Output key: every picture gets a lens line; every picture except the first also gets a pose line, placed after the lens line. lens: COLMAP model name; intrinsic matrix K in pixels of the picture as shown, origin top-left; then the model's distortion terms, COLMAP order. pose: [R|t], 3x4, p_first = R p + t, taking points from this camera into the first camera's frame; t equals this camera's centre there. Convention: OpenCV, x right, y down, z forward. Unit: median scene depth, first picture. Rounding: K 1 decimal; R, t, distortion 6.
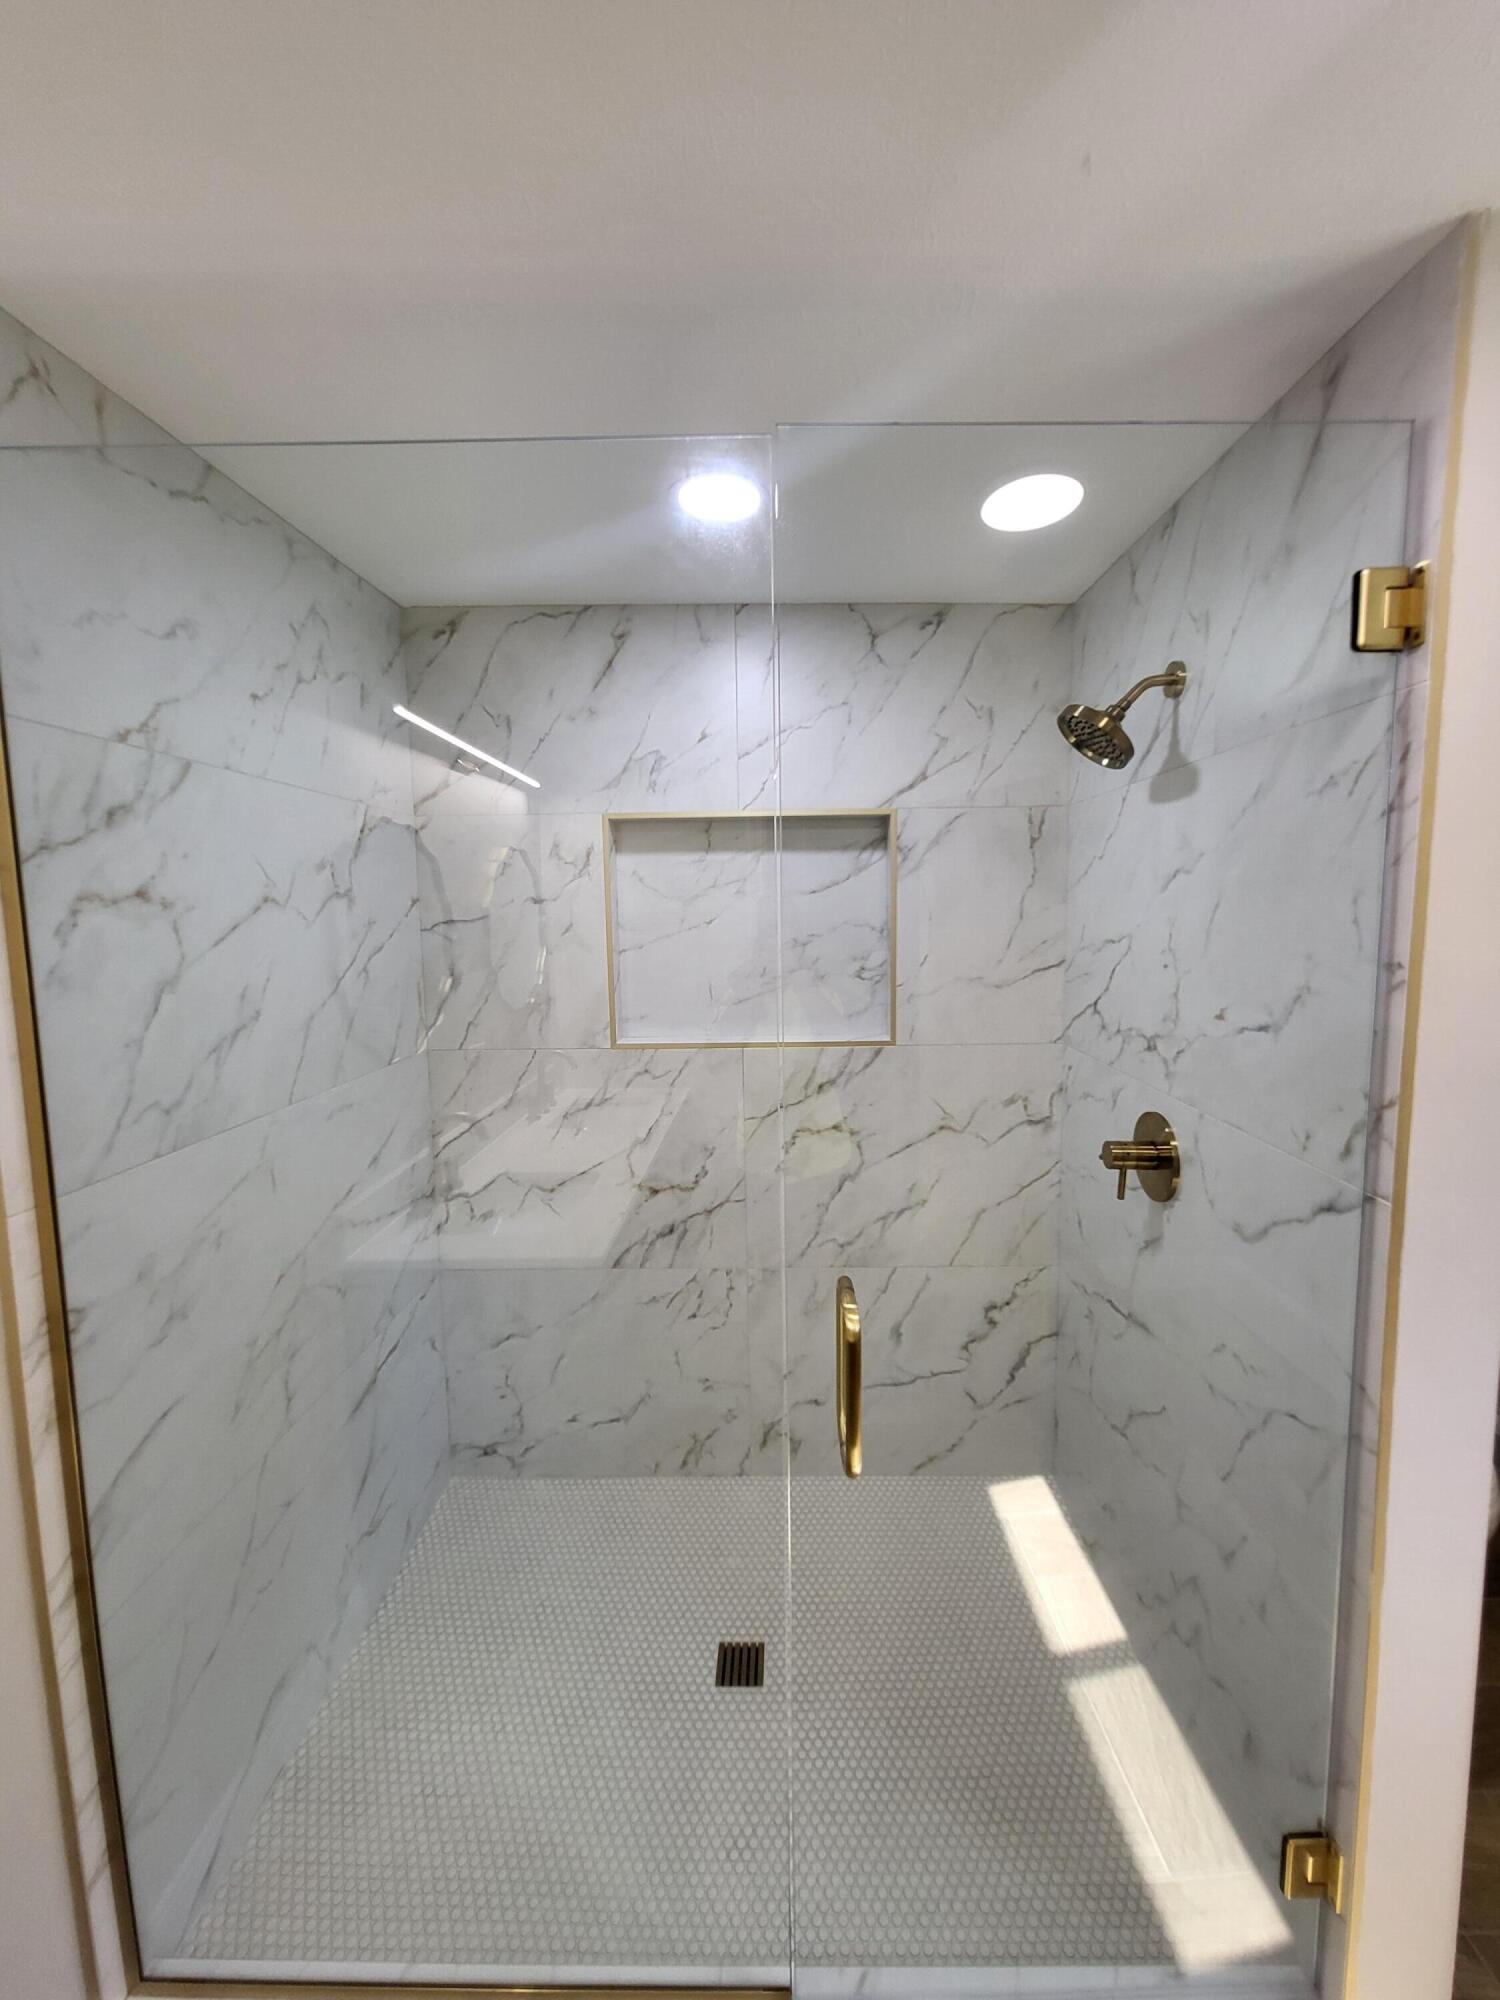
lens RADIAL K [[779.1, 0, 756.2], [0, 779.1, 991.2], [0, 0, 1]] dist [0.003284, -0.002964]
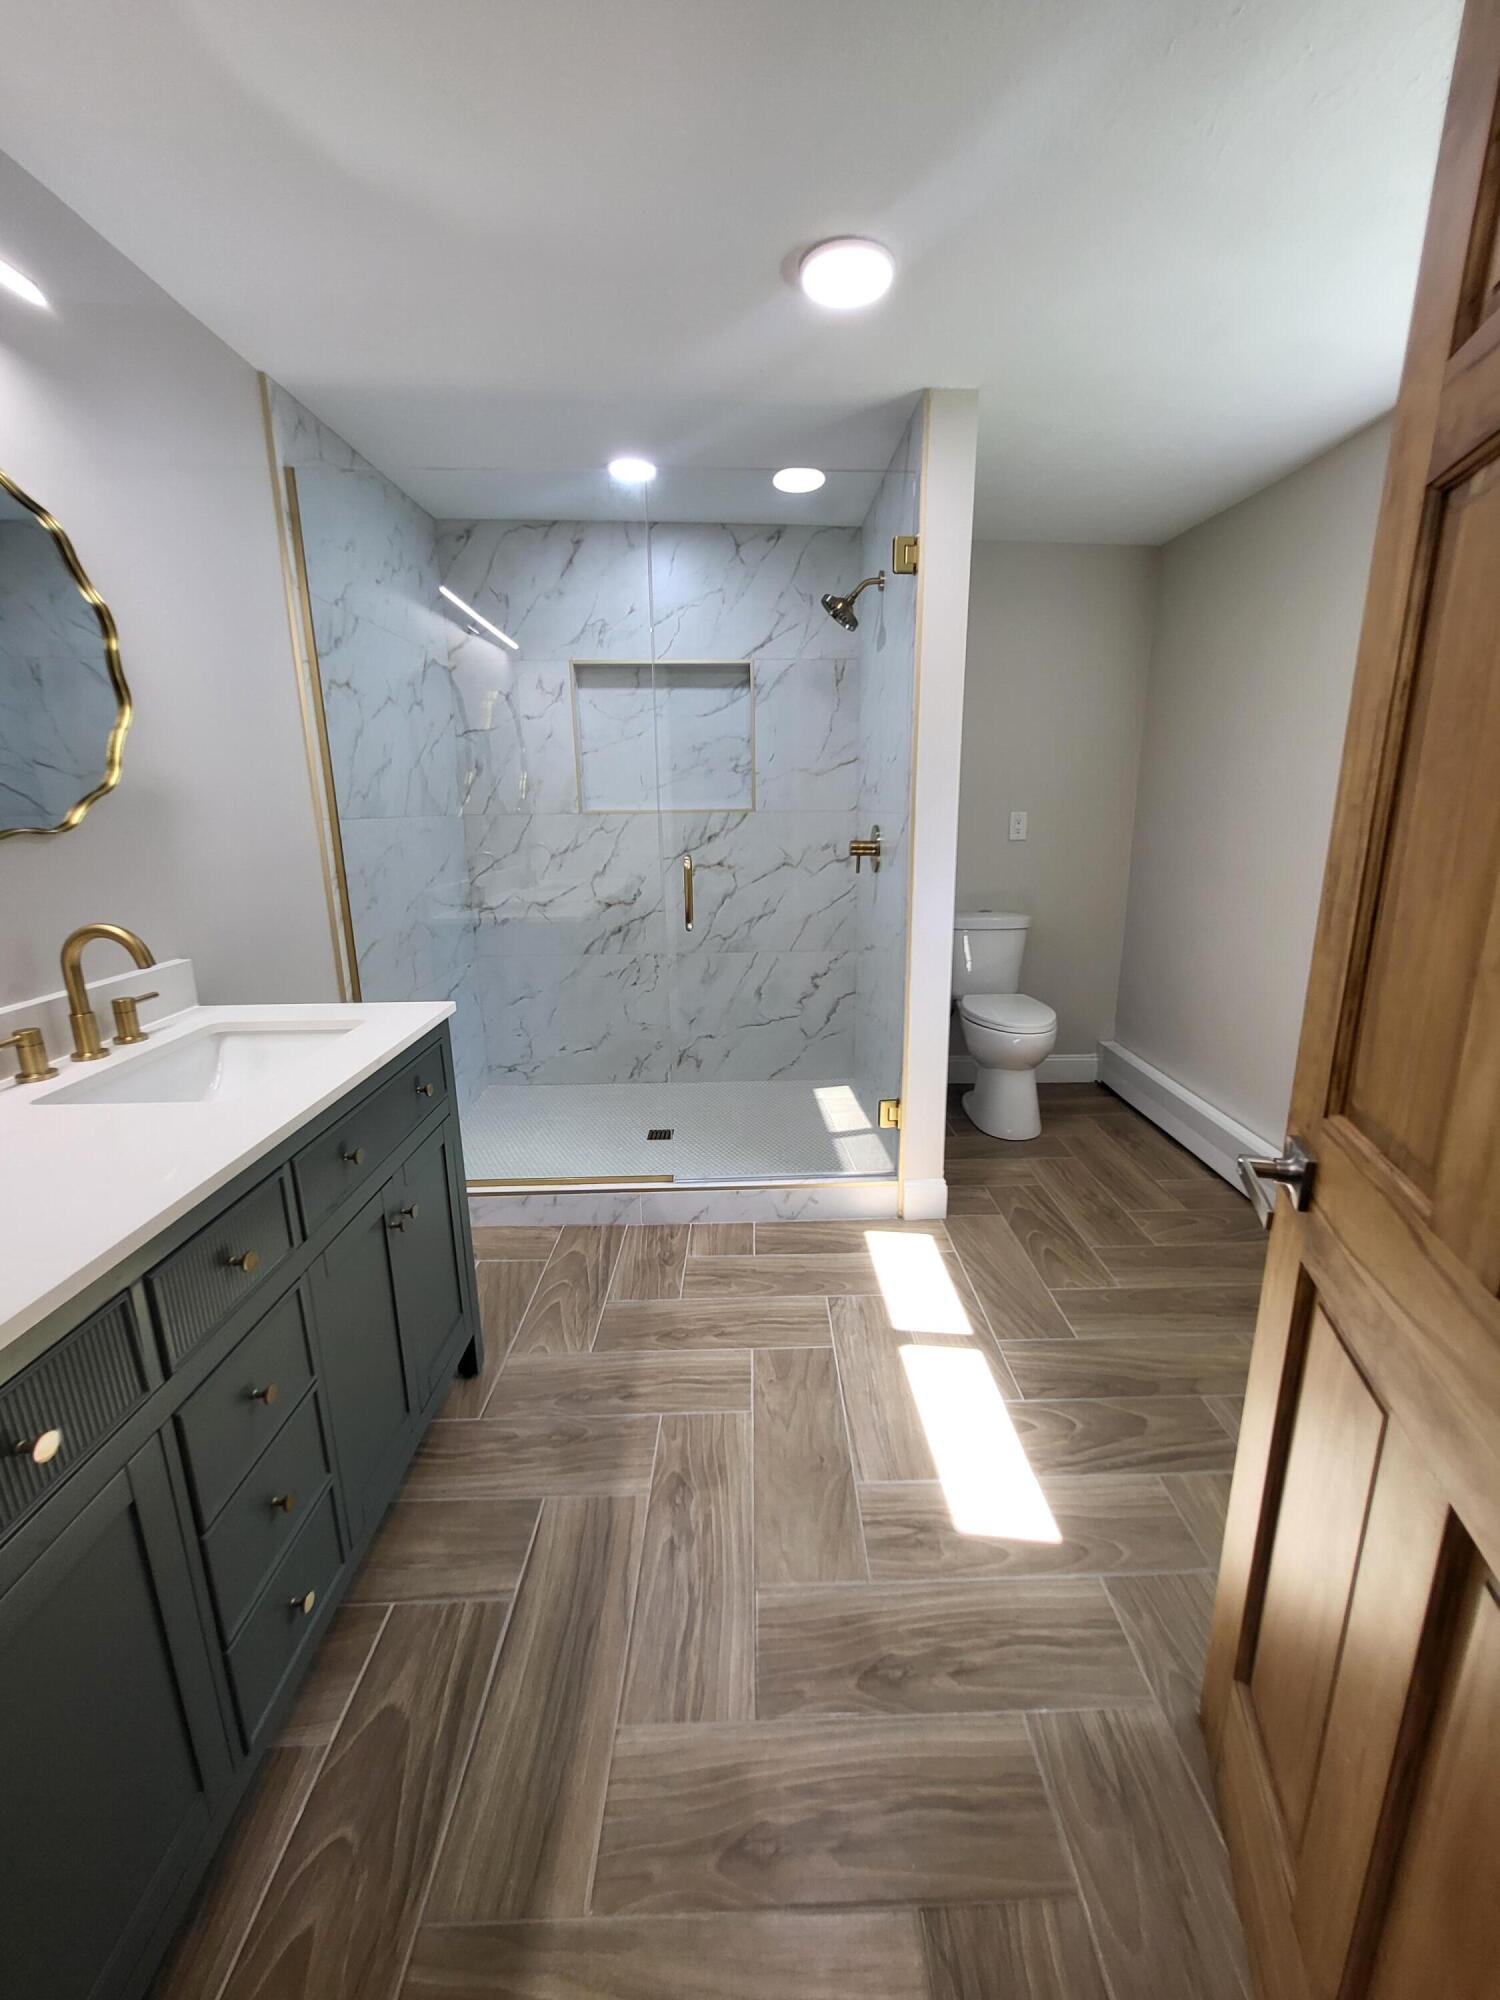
lens RADIAL K [[779.1, 0, 757.8], [0, 779.1, 992.2], [0, 0, 1]] dist [0.003284, -0.002964]
pose [[0.998668, -0.008466, 0.050893, 0.133905], [0.001804, 0.991572, 0.129544, 0.317474], [-0.051560, -0.129280, 0.990267, -0.911064]]
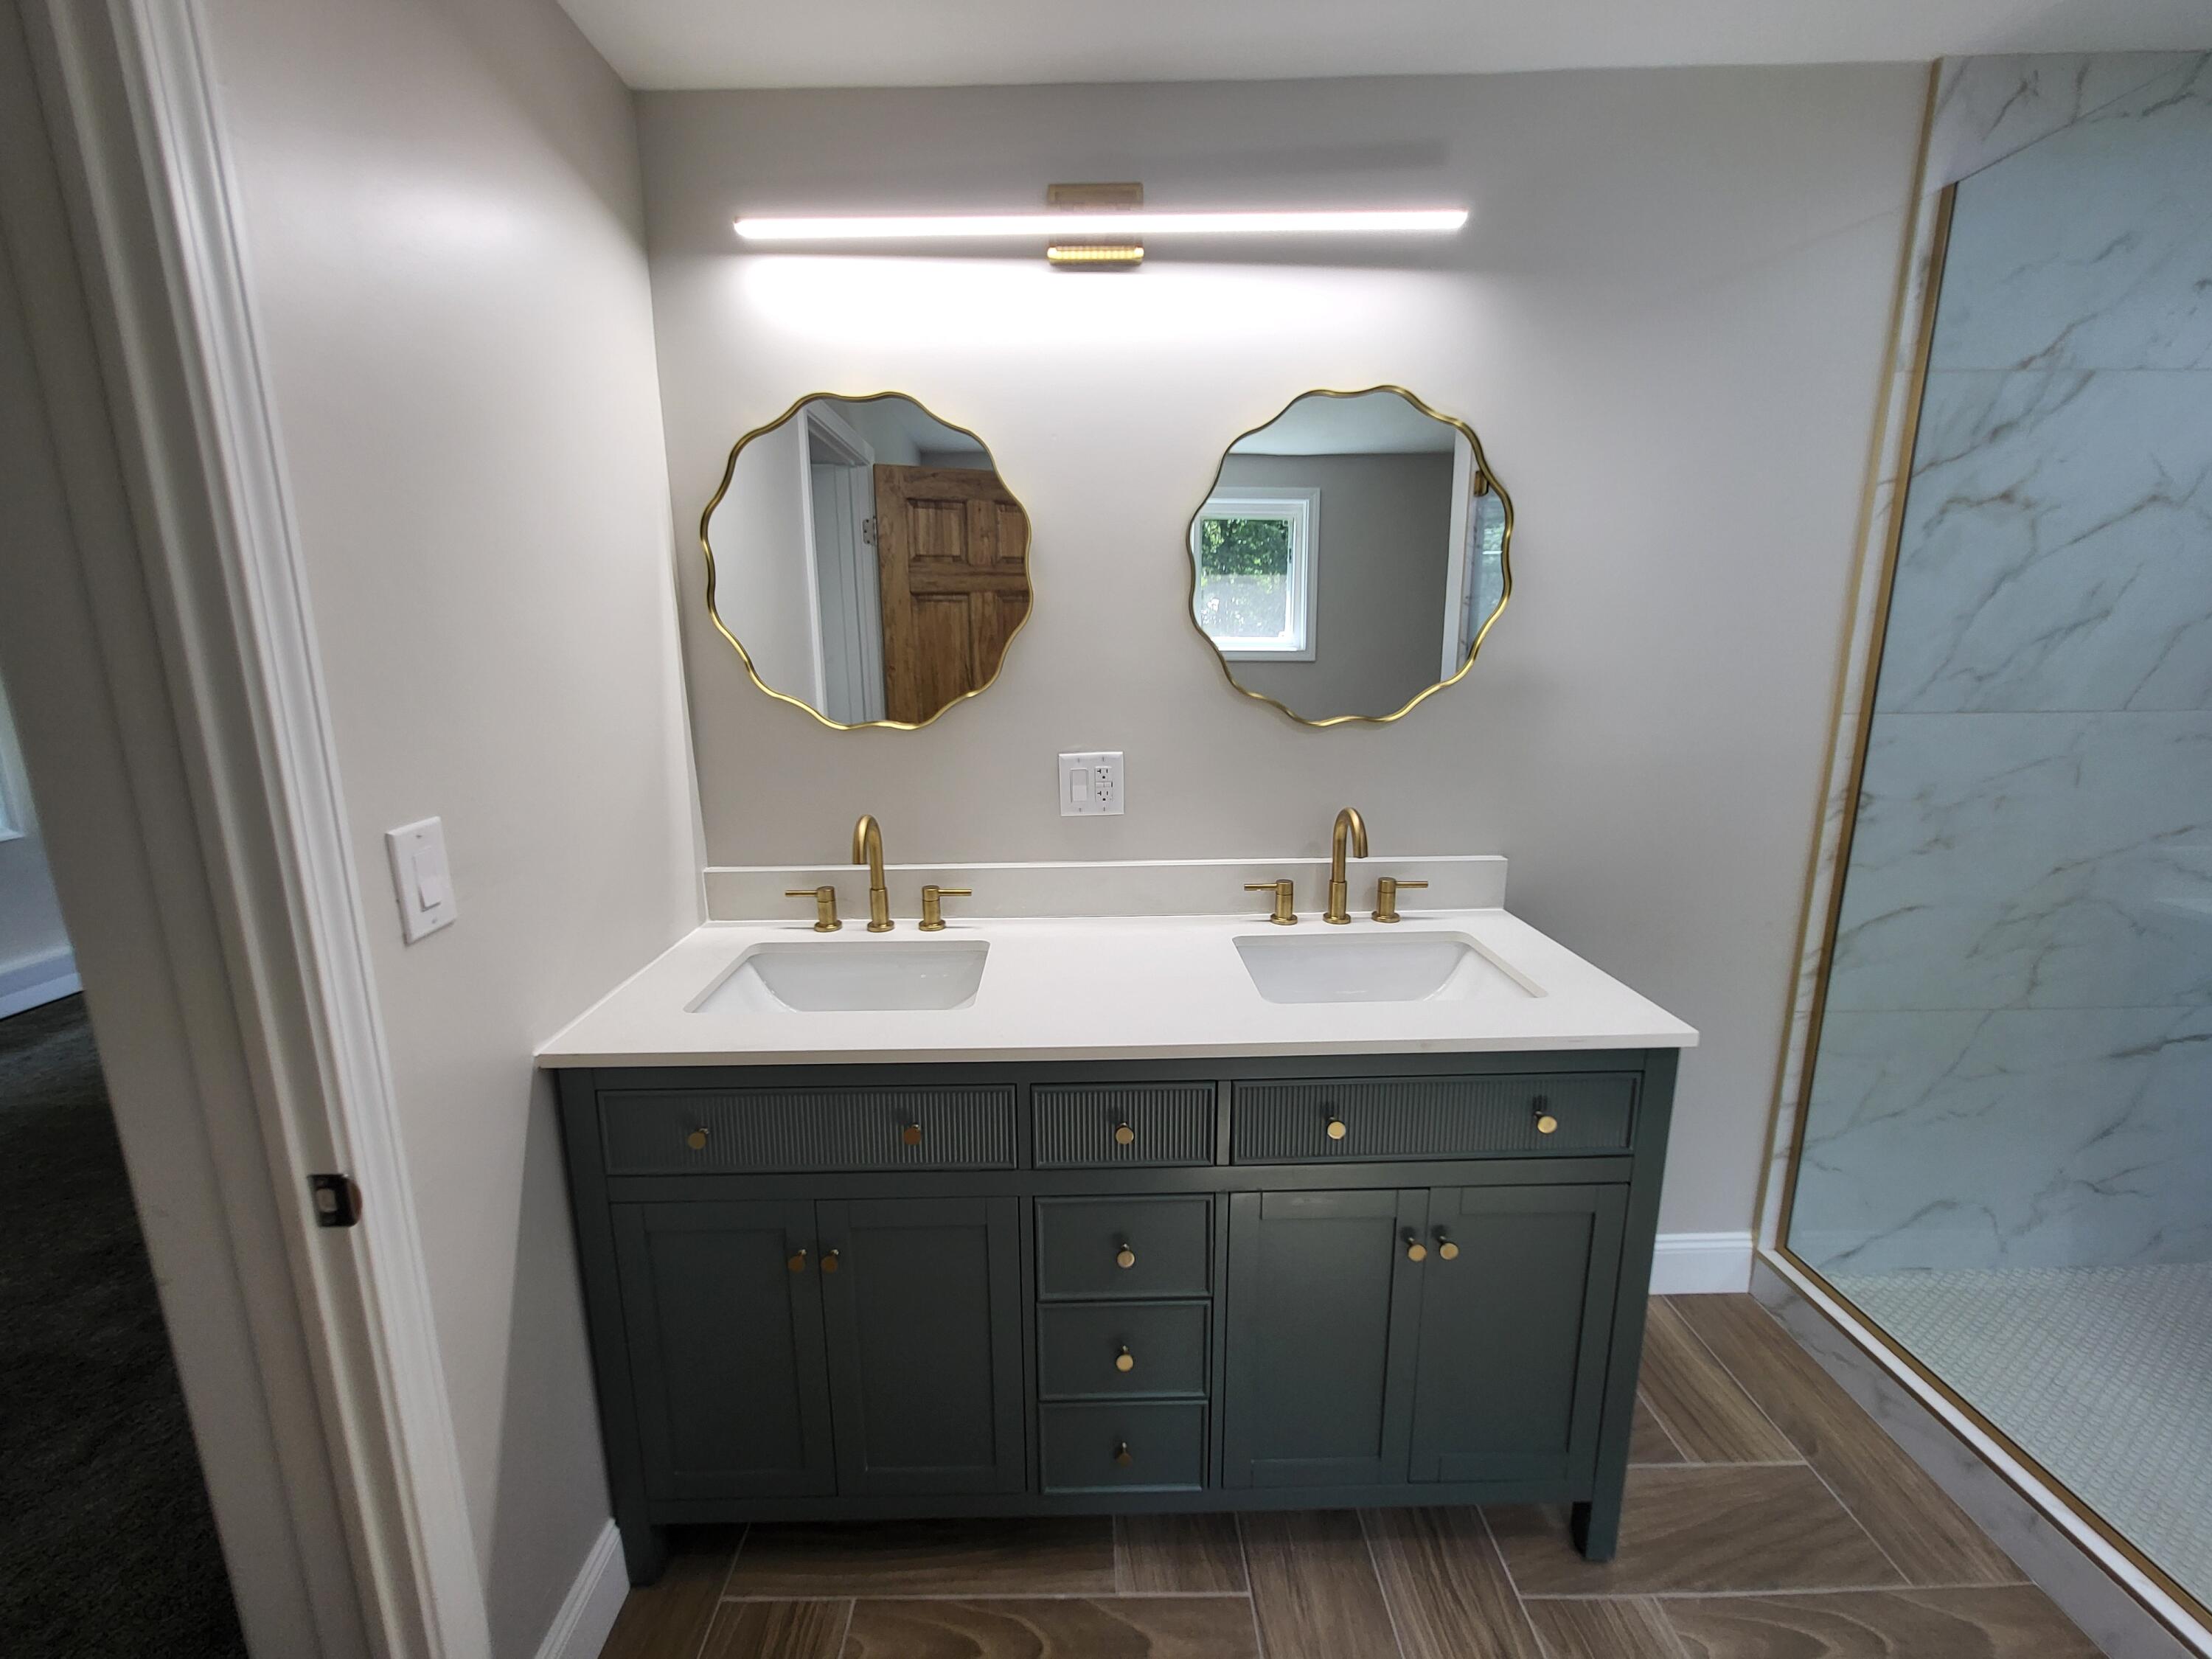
lens RADIAL K [[861.7, 0, 1116.3], [0, 861.7, 810.2], [0, 0, 1]] dist [0.003284, -0.002964]
pose [[0.041336, 0.202163, -0.978479, 0.460703], [-0.094124, 0.975749, 0.197622, 0.174330], [0.994702, 0.083930, 0.059362, -0.347199]]
